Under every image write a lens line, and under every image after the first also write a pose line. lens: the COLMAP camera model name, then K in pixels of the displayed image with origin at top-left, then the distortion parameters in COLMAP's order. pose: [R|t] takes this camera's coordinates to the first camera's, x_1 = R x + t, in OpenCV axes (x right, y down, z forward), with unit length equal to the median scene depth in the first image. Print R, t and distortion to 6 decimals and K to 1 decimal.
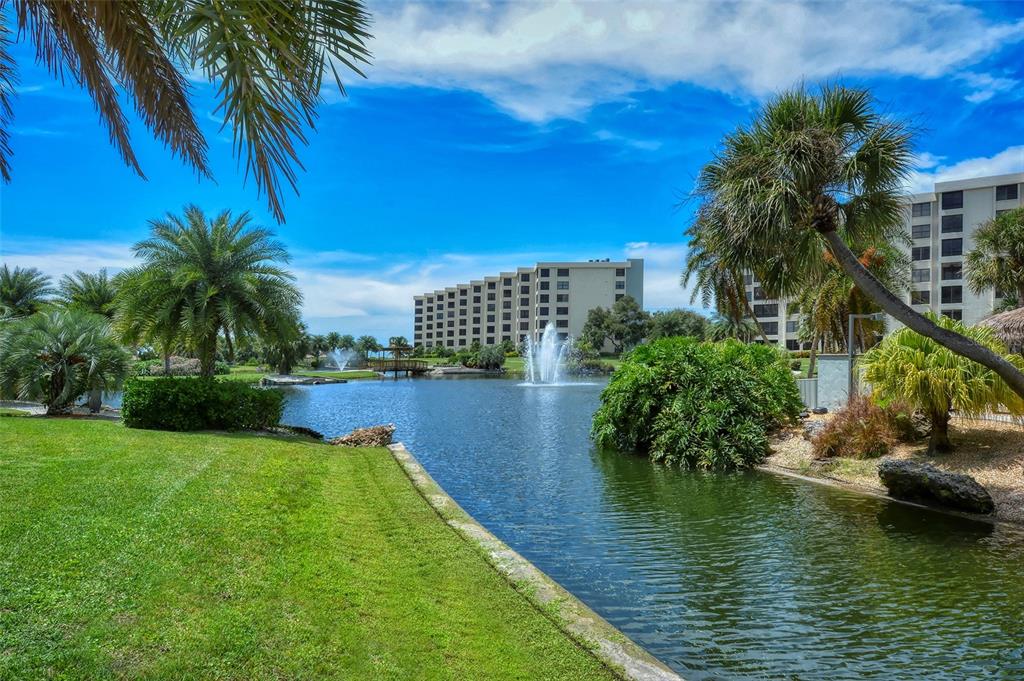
lens RADIAL K [[670.5, 0, 530.2], [0, 670.5, 350.9], [0, 0, 1]] dist [0.031875, -0.030325]
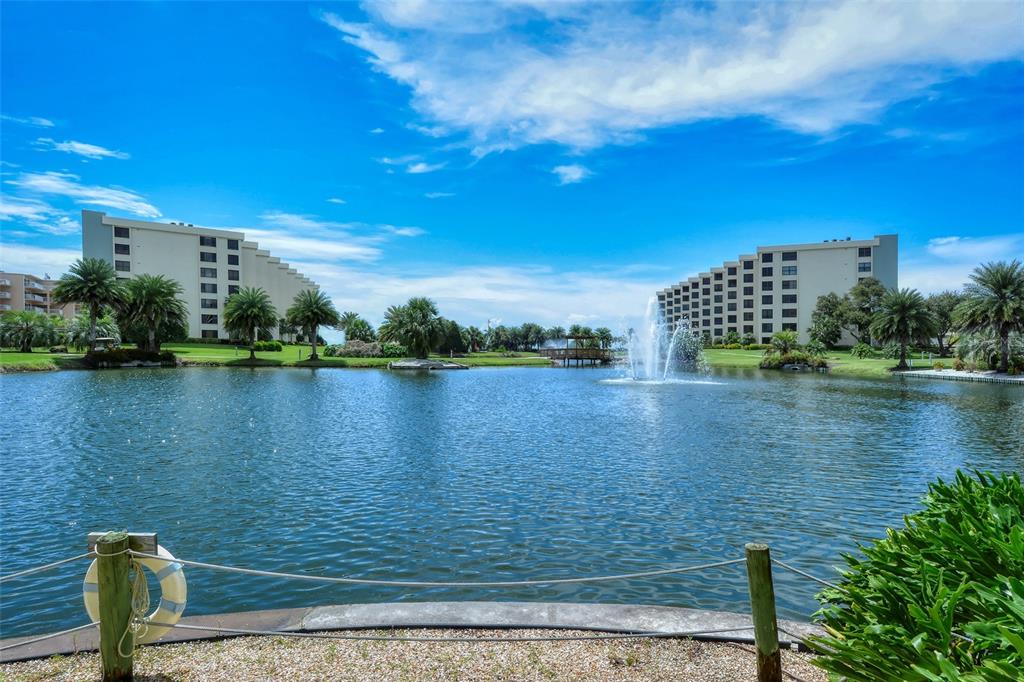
lens RADIAL K [[536.8, 0, 512.0], [0, 536.8, 341.0], [0, 0, 1]] dist [0.003249, -0.001099]
pose [[0.869674, 0.013051, -0.493454, 0.080235], [-0.015324, 0.999882, -0.000563, 0.003421], [0.493389, 0.008051, 0.869771, 0.180525]]
